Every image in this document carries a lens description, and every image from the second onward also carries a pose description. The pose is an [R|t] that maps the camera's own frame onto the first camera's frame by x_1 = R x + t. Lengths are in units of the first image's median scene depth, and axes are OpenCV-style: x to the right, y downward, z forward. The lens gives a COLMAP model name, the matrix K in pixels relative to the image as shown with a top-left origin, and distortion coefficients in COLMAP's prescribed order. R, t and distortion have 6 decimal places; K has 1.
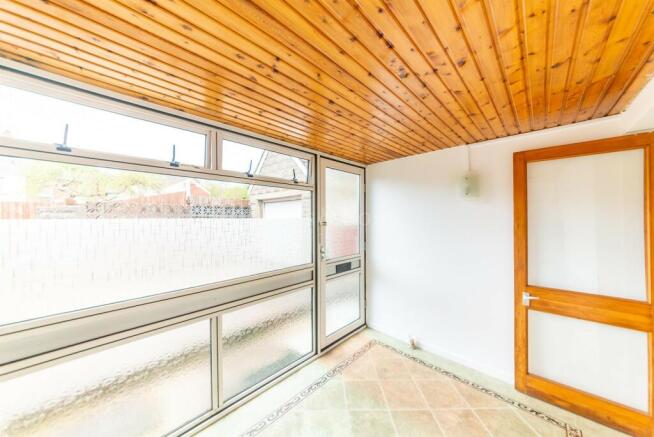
lens RADIAL K [[225.7, 0, 327.0], [0, 225.7, 218.5], [0, 0, 1]] dist [0.019992, 0.000037]
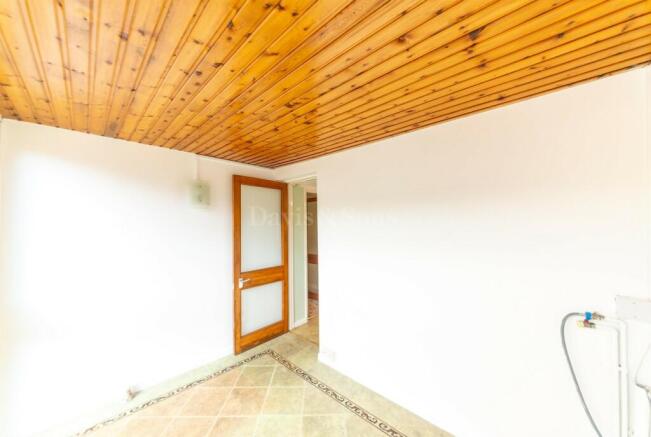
lens RADIAL K [[230.8, 0, 325.5], [0, 230.8, 218.5], [0, 0, 1]] dist [-0.000693, -0.000061]
pose [[0.028385, 0.021373, 0.999369, -0.497995], [-0.001093, 0.999771, -0.021350, -0.007735], [-0.999596, -0.000486, 0.028402, 0.452166]]
